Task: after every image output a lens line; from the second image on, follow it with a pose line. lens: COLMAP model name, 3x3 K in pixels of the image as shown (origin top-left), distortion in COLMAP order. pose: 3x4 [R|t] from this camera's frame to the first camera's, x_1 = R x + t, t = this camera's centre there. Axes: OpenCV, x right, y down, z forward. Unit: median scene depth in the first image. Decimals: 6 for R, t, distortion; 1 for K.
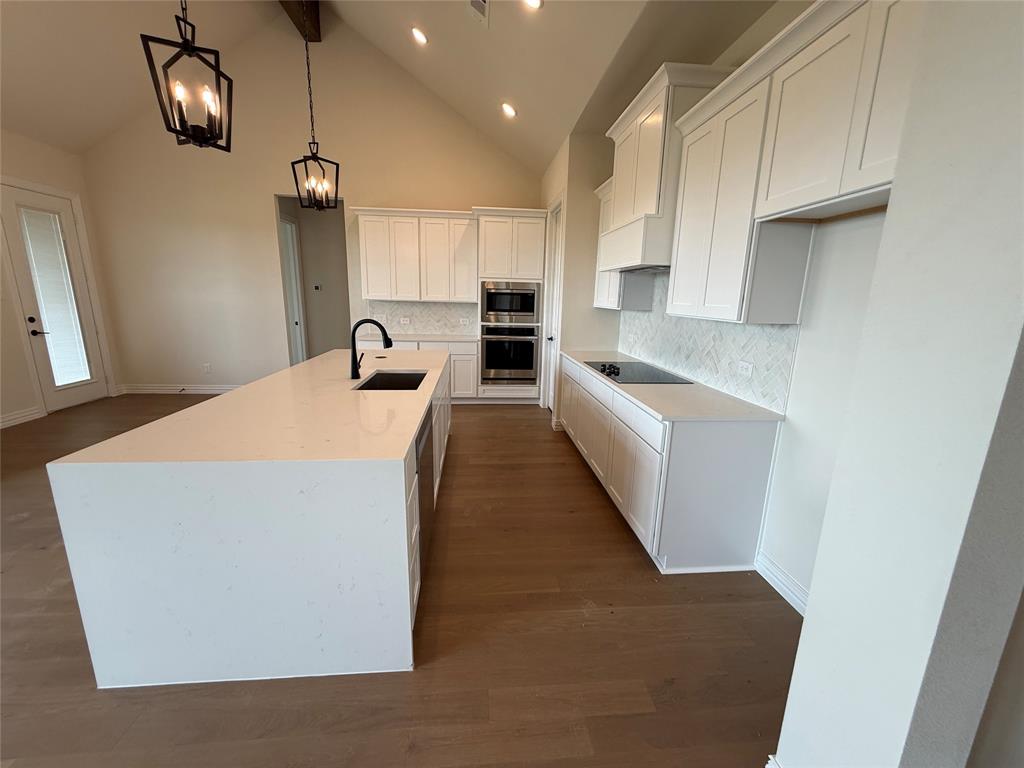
lens RADIAL K [[408.6, 0, 512.0], [0, 408.6, 384.0], [0, 0, 1]] dist [-0.001384, 0.000473]
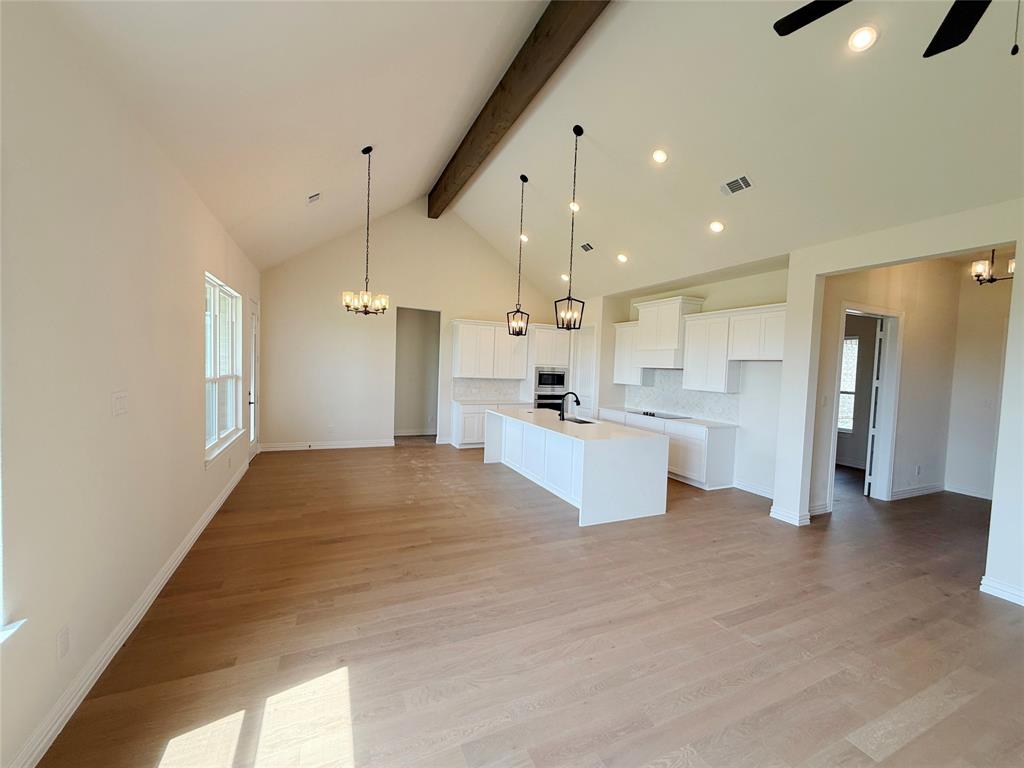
lens RADIAL K [[408.6, 0, 512.0], [0, 408.6, 384.0], [0, 0, 1]] dist [-0.001384, 0.000473]
pose [[0.945098, -0.004517, 0.326756, -0.917479], [0.056272, 0.987217, -0.149115, 0.069329], [-0.321905, 0.159315, 0.933271, -0.619828]]
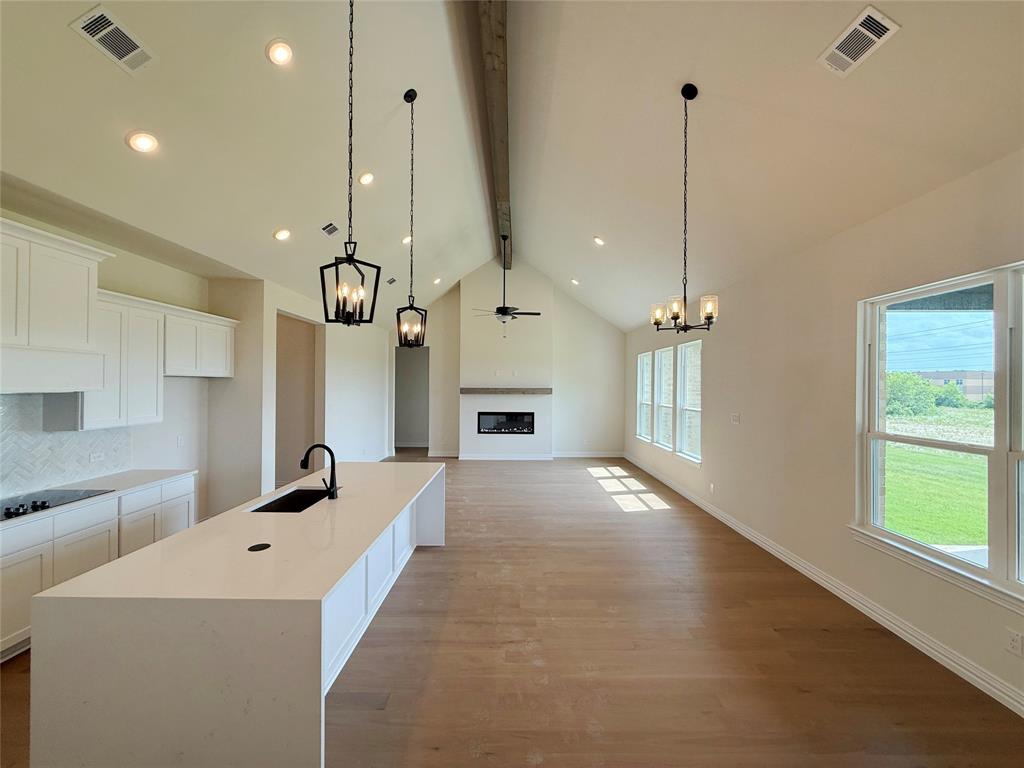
lens RADIAL K [[408.6, 0, 512.0], [0, 408.6, 384.0], [0, 0, 1]] dist [-0.001384, 0.000473]
pose [[-0.994830, -0.026830, 0.097945, -0.681689], [-0.005651, 0.977601, 0.210393, -0.387467], [-0.101396, 0.208751, -0.972698, 1.384149]]
